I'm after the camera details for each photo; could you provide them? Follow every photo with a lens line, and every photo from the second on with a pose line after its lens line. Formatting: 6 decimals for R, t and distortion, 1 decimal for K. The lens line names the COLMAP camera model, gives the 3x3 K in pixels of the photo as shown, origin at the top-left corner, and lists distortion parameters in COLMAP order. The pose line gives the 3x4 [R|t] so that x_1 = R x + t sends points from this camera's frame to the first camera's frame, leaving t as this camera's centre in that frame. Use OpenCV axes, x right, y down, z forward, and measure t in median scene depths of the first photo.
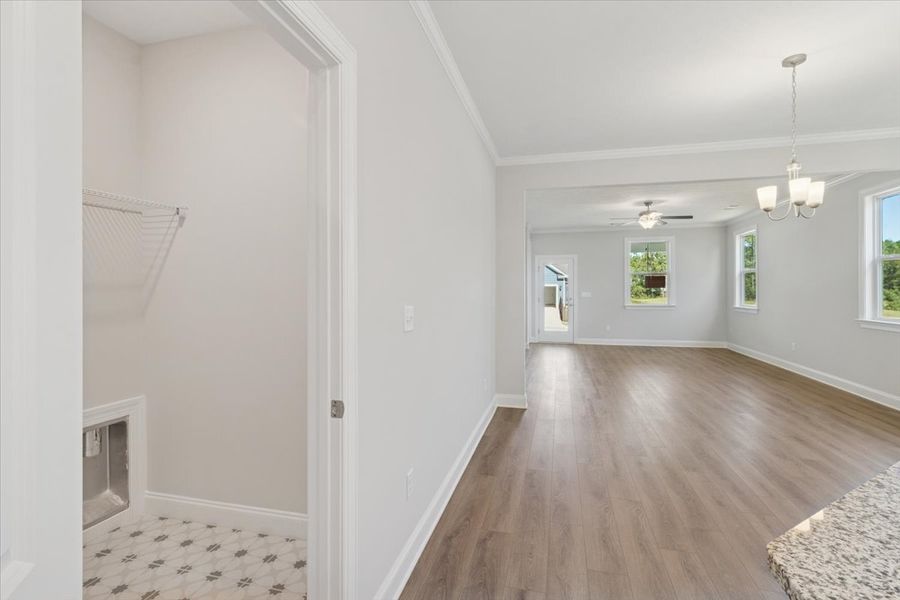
lens RADIAL K [[423.3, 0, 454.1], [0, 423.3, 293.2], [0, 0, 1]] dist [0.004244, -0.000234]
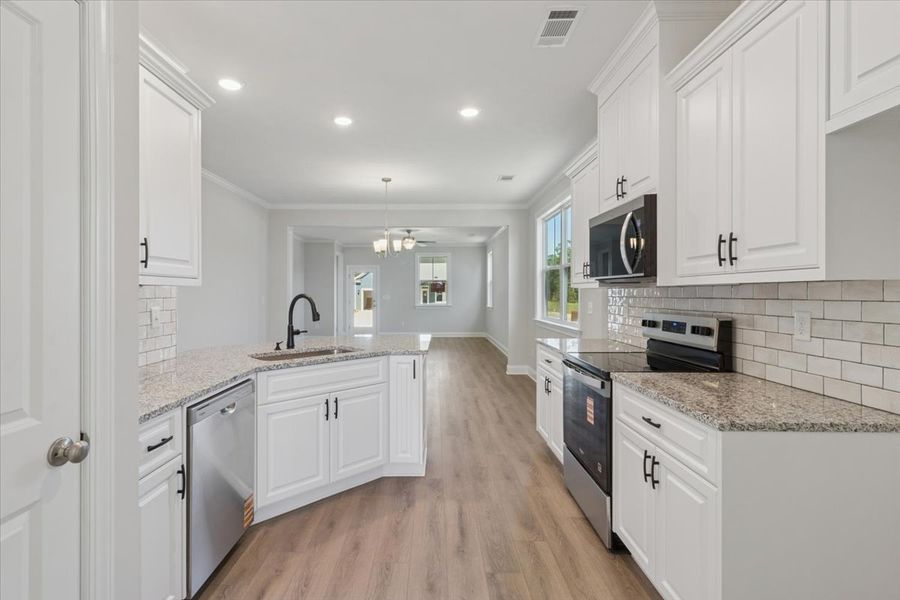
lens RADIAL K [[423.3, 0, 426.8], [0, 423.3, 294.6], [0, 0, 1]] dist [0.004244, -0.000234]
pose [[0.971627, 0.001794, 0.236513, 0.137957], [-0.000955, 0.999993, -0.003661, -0.000478], [-0.236518, 0.003331, 0.971622, -0.258722]]
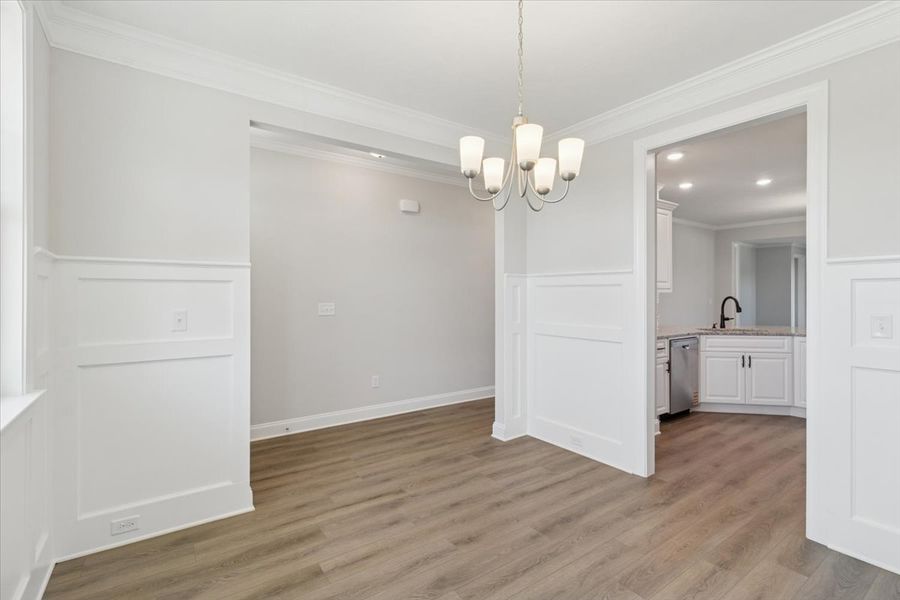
lens RADIAL K [[423.3, 0, 444.8], [0, 423.3, 294.6], [0, 0, 1]] dist [0.004244, -0.000234]
pose [[0.761701, 0.001413, -0.647927, 0.201494], [-0.002161, 0.999998, -0.000360, -0.003267], [0.647925, 0.001674, 0.761702, -0.607499]]
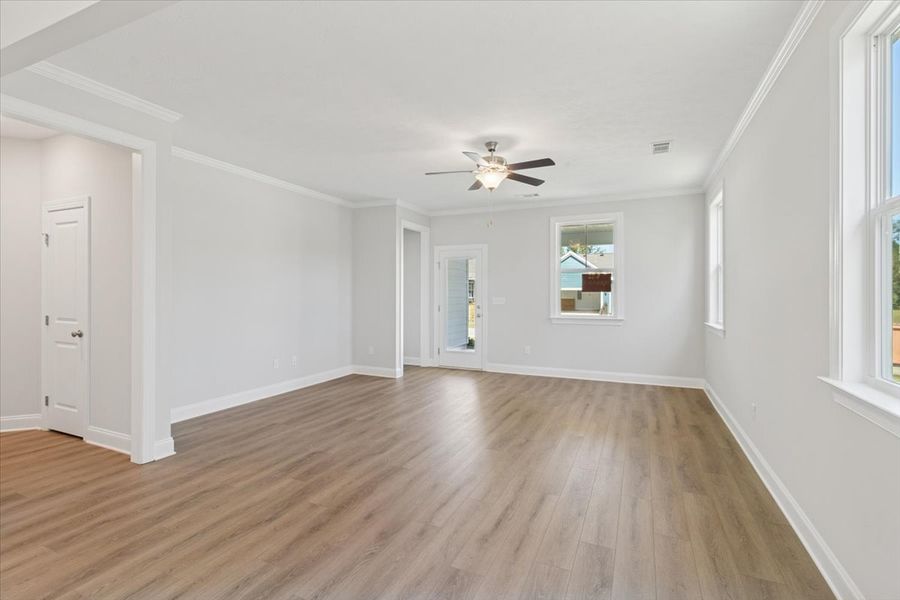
lens RADIAL K [[423.3, 0, 448.7], [0, 423.3, 293.5], [0, 0, 1]] dist [0.004244, -0.000234]
pose [[0.984176, 0.004735, -0.177132, 0.371128], [-0.006297, 0.999946, -0.008259, -0.003108], [0.177083, 0.009243, 0.984152, 0.309455]]
